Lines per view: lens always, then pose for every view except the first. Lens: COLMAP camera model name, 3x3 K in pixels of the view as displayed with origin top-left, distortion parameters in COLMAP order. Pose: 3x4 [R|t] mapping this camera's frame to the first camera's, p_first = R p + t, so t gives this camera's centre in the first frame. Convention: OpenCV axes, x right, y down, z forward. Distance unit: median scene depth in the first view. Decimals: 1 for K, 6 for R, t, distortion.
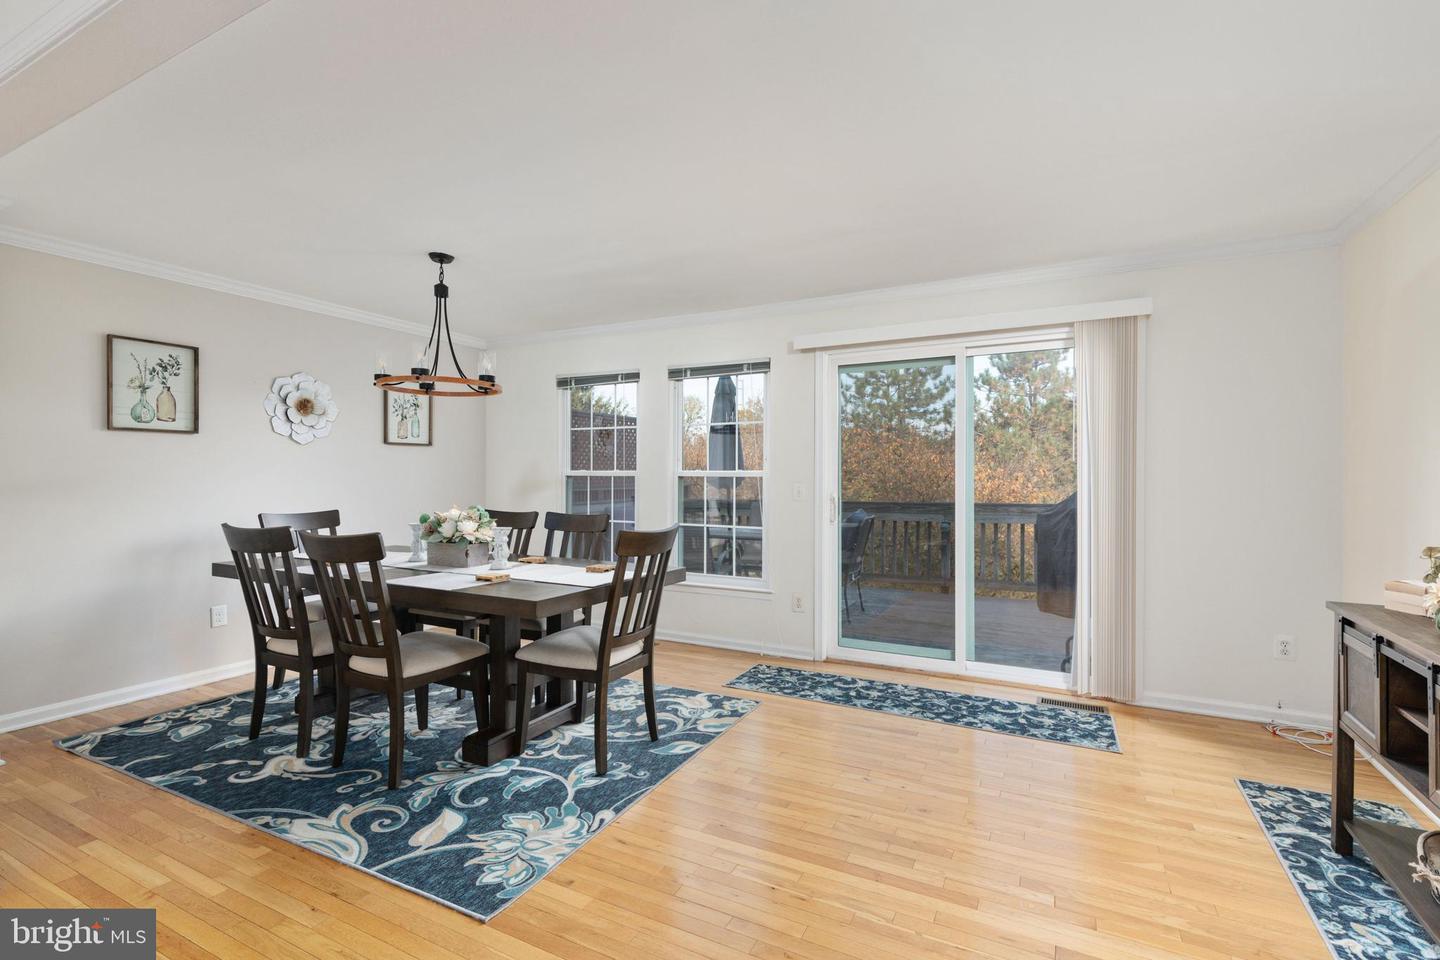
lens RADIAL K [[650.9, 0, 720.0], [0, 650.9, 480.0], [0, 0, 1]] dist [0.008865, -0.000261]
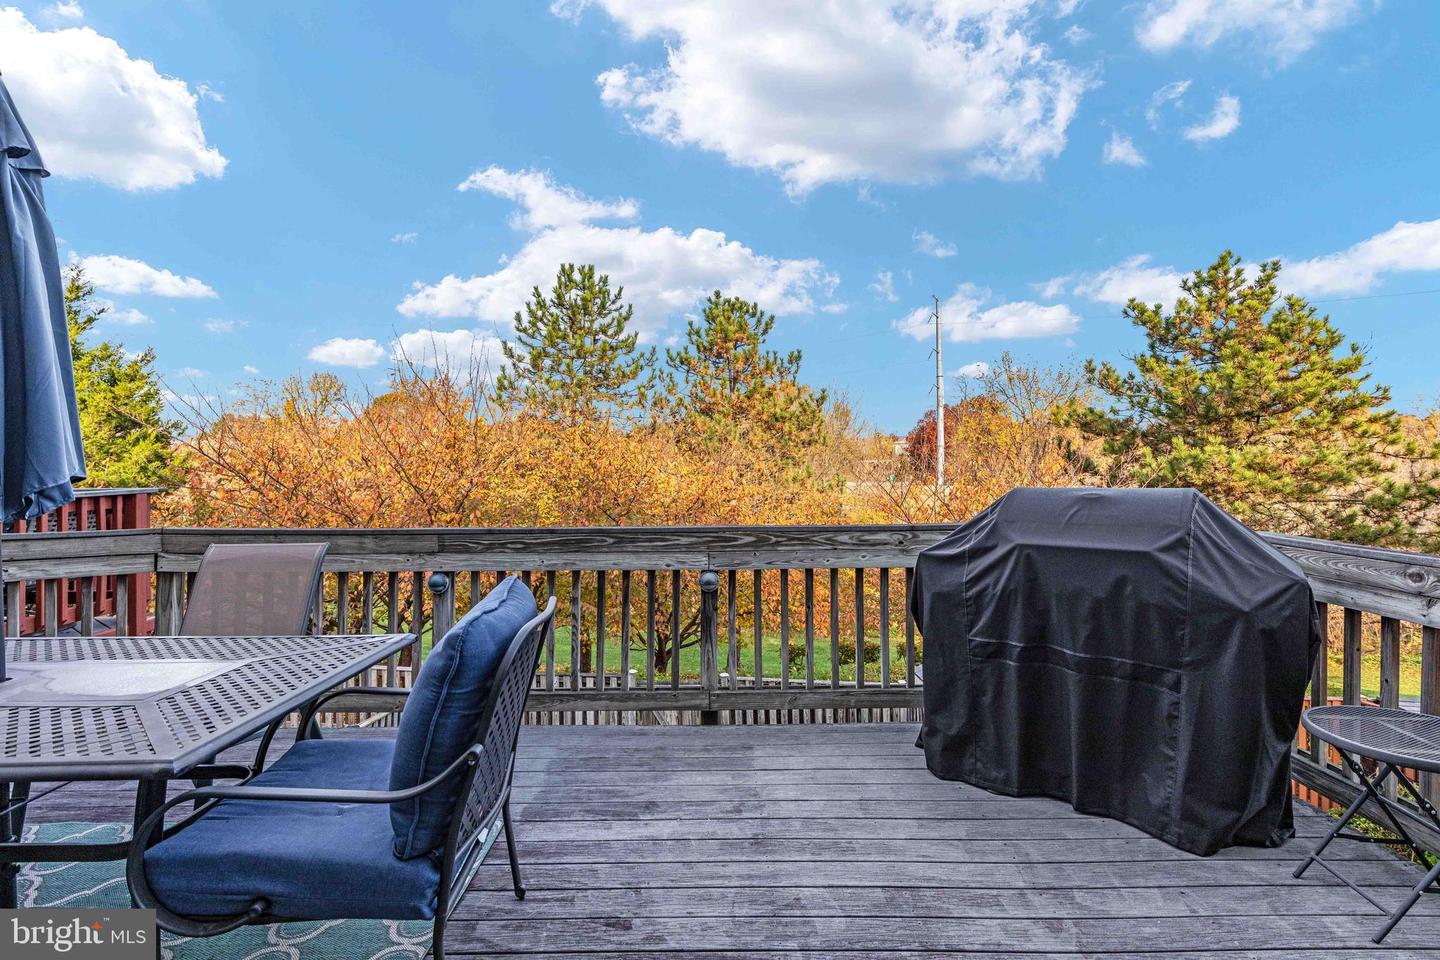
lens RADIAL K [[679.8, 0, 721.4], [0, 679.8, 477.3], [0, 0, 1]] dist [0.001878, -0.000383]
pose [[0.890656, -0.006472, 0.454632, 0.044522], [0.005283, 0.999978, 0.003886, -0.000776], [-0.454647, -0.001059, 0.890671, 0.186605]]
